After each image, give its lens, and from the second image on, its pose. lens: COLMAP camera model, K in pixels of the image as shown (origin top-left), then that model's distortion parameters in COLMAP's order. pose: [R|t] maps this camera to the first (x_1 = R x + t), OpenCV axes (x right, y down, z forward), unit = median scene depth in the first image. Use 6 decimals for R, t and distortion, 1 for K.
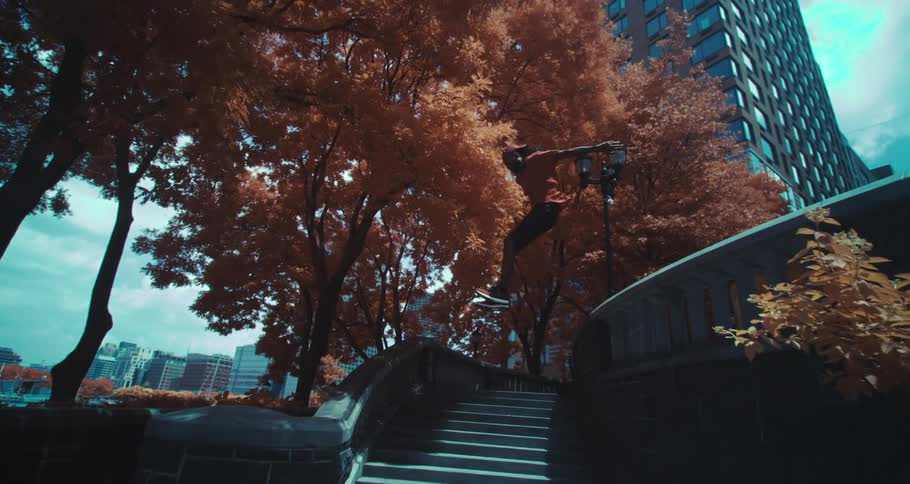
lens RADIAL K [[466.6, 0, 455.0], [0, 466.6, 242.0], [0, 0, 1]] dist [0.015054, 0.001247]
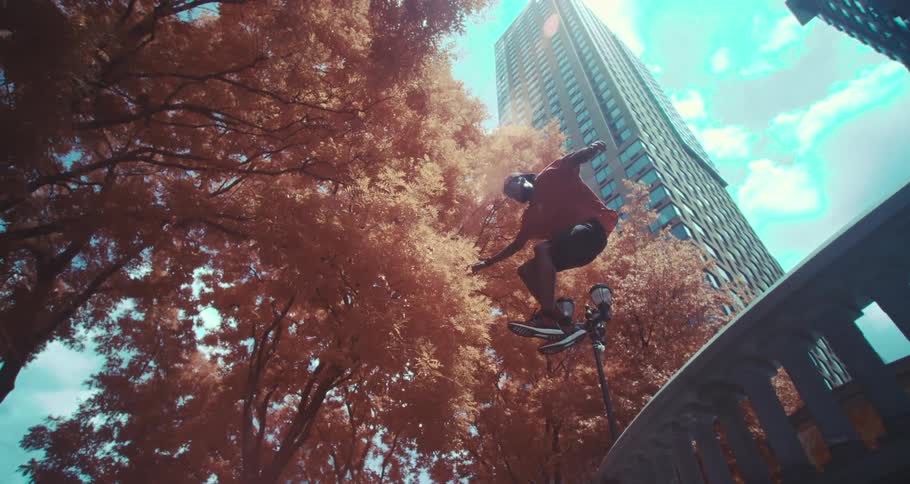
lens RADIAL K [[466.6, 0, 455.0], [0, 466.6, 242.0], [0, 0, 1]] dist [0.015054, 0.001247]
pose [[0.999441, -0.008331, 0.032386, 0.027588], [0.020864, 0.912194, -0.409228, 0.046717], [-0.026133, 0.409674, 0.911857, 0.100565]]
